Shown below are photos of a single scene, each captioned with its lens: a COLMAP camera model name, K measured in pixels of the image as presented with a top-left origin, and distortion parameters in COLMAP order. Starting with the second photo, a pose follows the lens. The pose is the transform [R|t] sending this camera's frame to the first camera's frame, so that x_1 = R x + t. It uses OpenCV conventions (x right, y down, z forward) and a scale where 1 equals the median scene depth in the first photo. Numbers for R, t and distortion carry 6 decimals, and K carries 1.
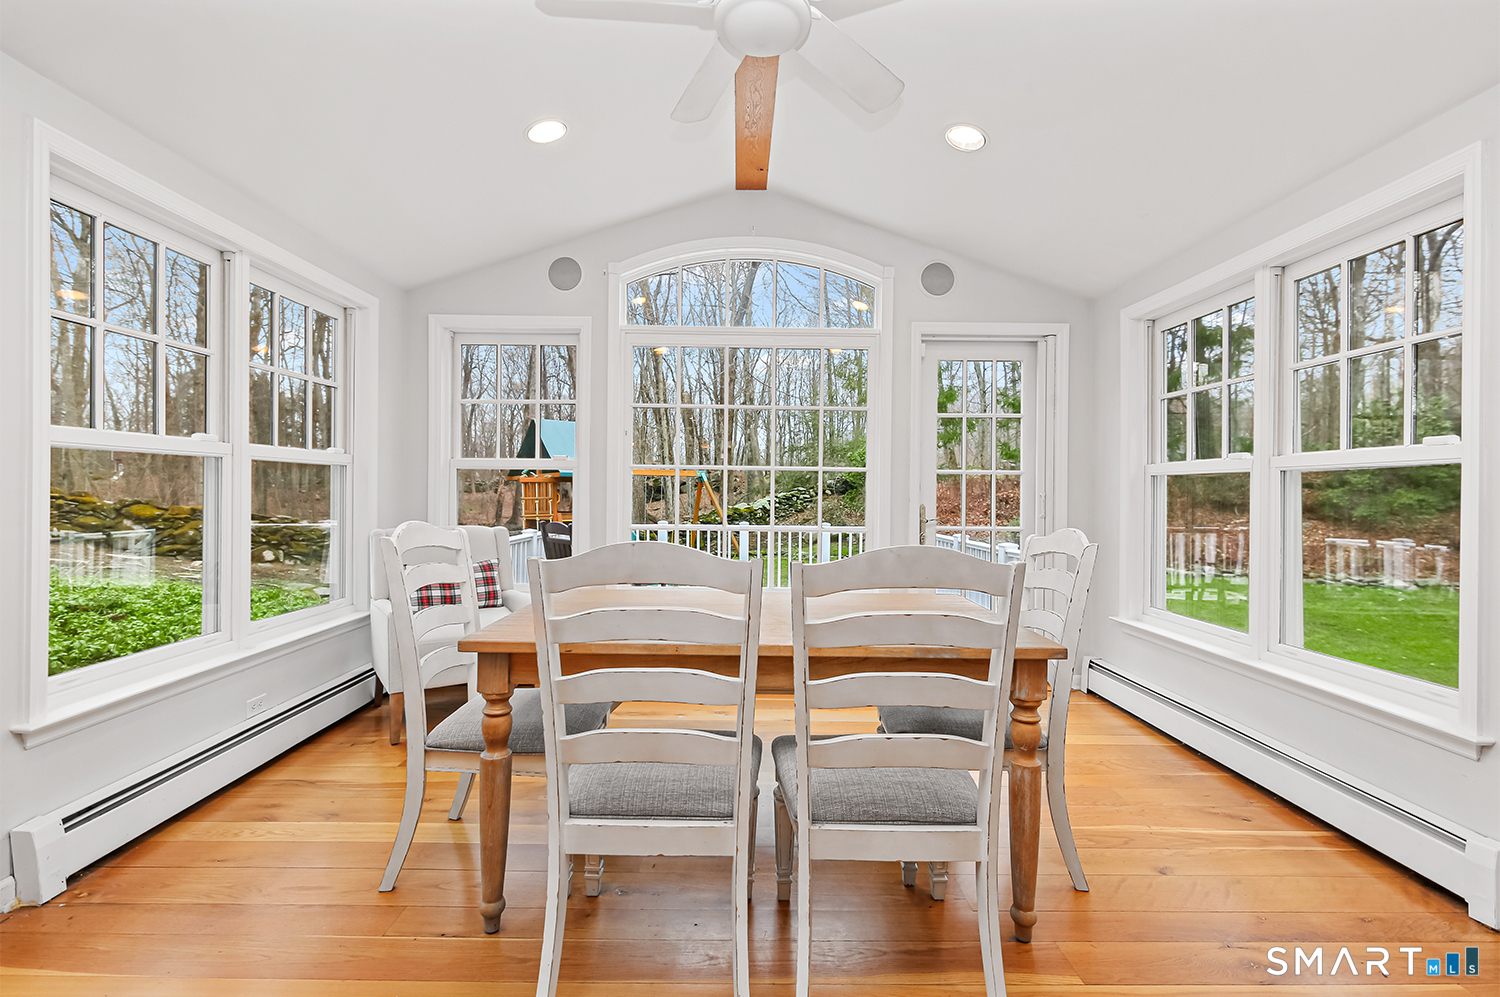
lens RADIAL K [[692.4, 0, 737.9], [0, 692.4, 492.2], [0, 0, 1]] dist [0.009809, -0.005533]
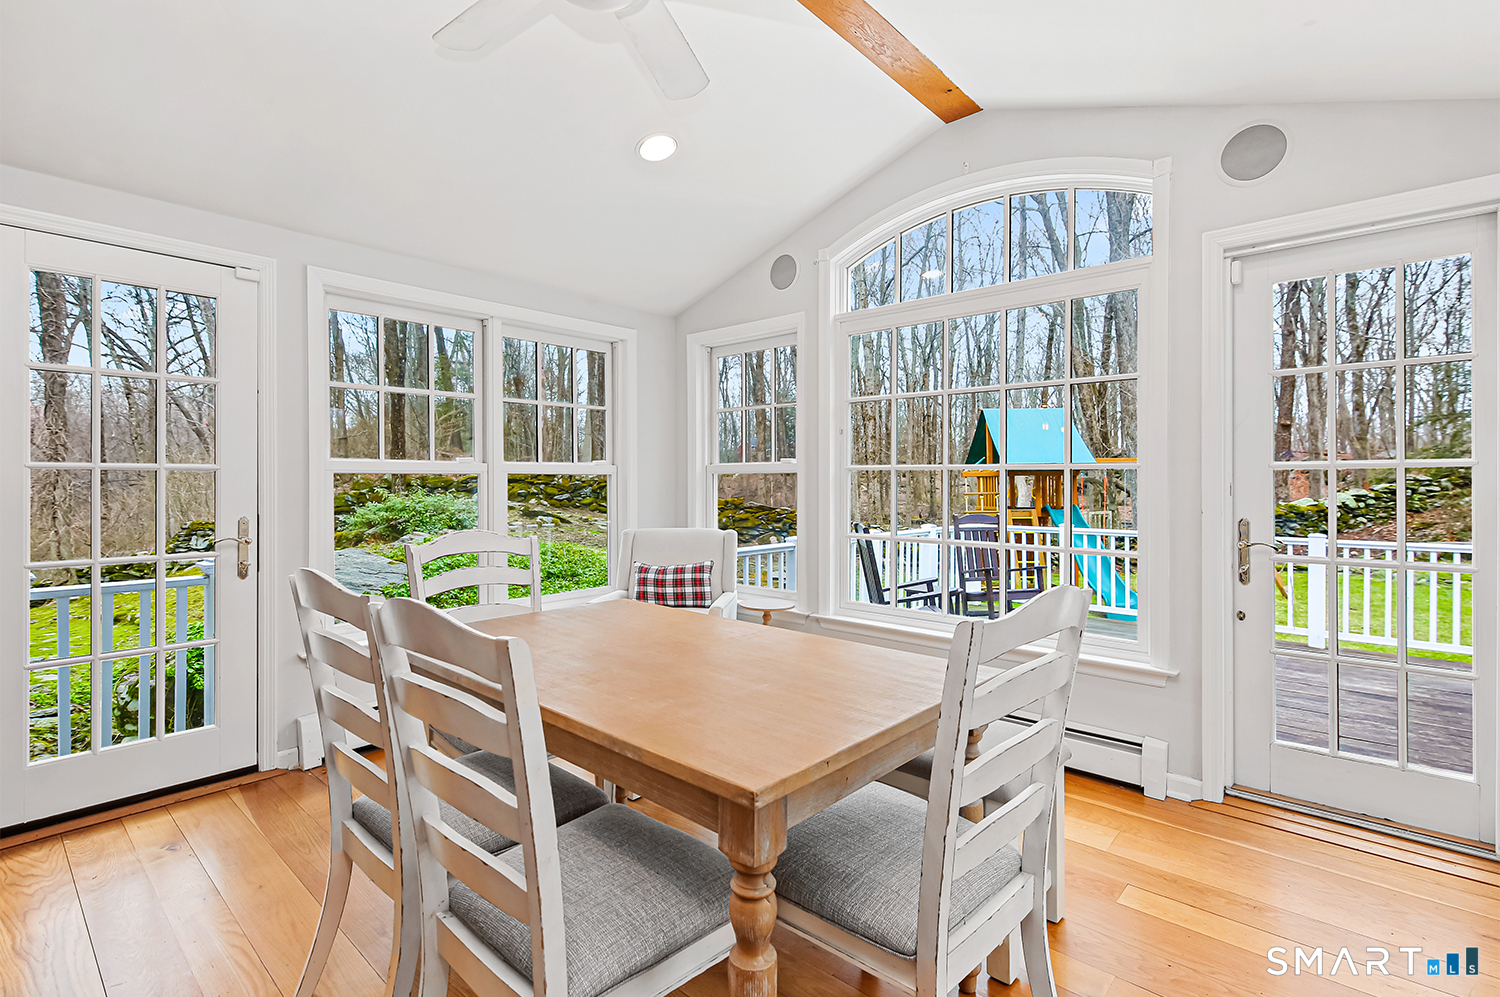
lens RADIAL K [[692.4, 0, 734.3], [0, 692.4, 478.0], [0, 0, 1]] dist [0.009809, -0.005533]
pose [[0.743424, -0.014675, -0.668659, 0.353989], [0.009514, 0.999890, -0.011367, -0.015913], [0.668753, 0.002089, 0.743482, 0.233299]]
